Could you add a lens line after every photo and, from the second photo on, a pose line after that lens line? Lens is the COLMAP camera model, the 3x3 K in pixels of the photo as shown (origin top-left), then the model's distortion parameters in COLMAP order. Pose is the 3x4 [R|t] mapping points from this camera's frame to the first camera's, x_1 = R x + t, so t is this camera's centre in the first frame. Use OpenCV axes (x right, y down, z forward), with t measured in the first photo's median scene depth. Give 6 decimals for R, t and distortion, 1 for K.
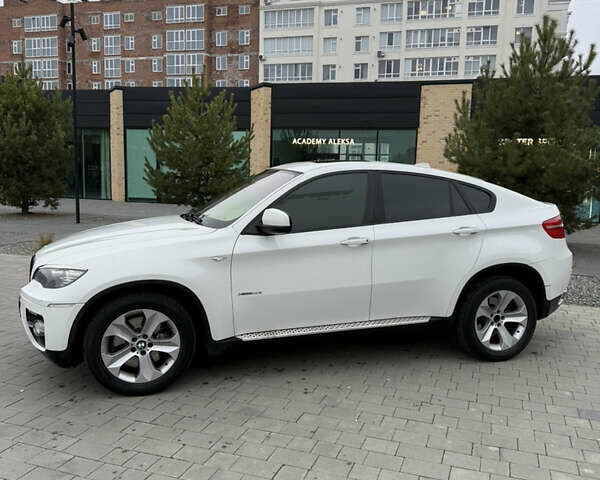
lens RADIAL K [[564.7, 0, 300.0], [0, 564.7, 240.0], [0, 0, 1]] dist [0.086710, -0.168593]
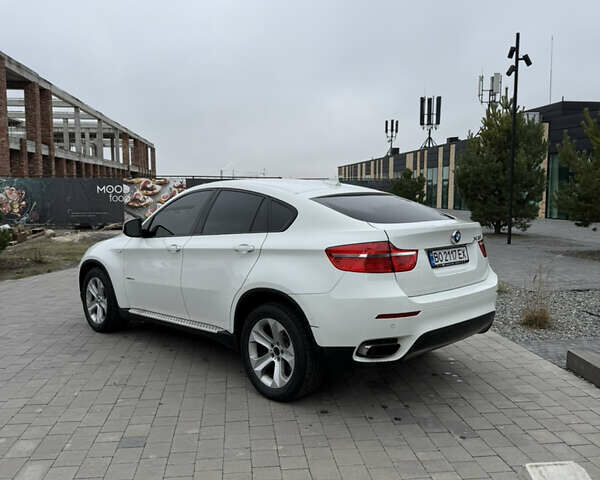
lens RADIAL K [[564.7, 0, 300.0], [0, 564.7, 240.0], [0, 0, 1]] dist [0.086710, -0.168593]
pose [[0.449579, 0.056692, -0.891440, 1.177431], [-0.095706, 0.995296, 0.015029, -0.053083], [0.888099, 0.078560, 0.452890, 0.642928]]
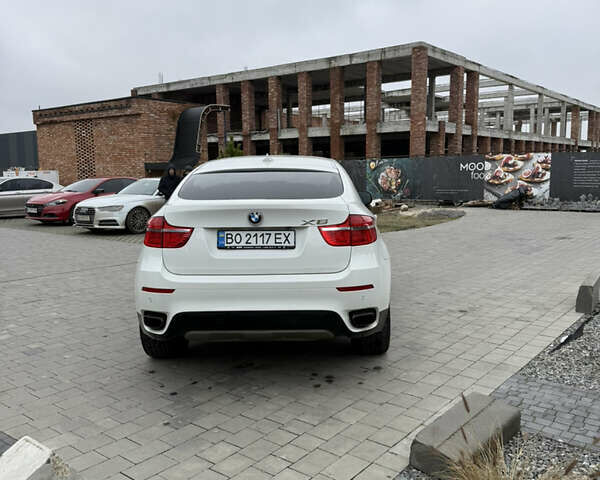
lens RADIAL K [[564.7, 0, 300.0], [0, 564.7, 240.0], [0, 0, 1]] dist [0.086710, -0.168593]
pose [[-0.320751, 0.096483, -0.942237, 1.189705], [-0.104190, 0.985167, 0.136346, -0.076567], [0.941416, 0.141905, -0.305941, 0.872337]]
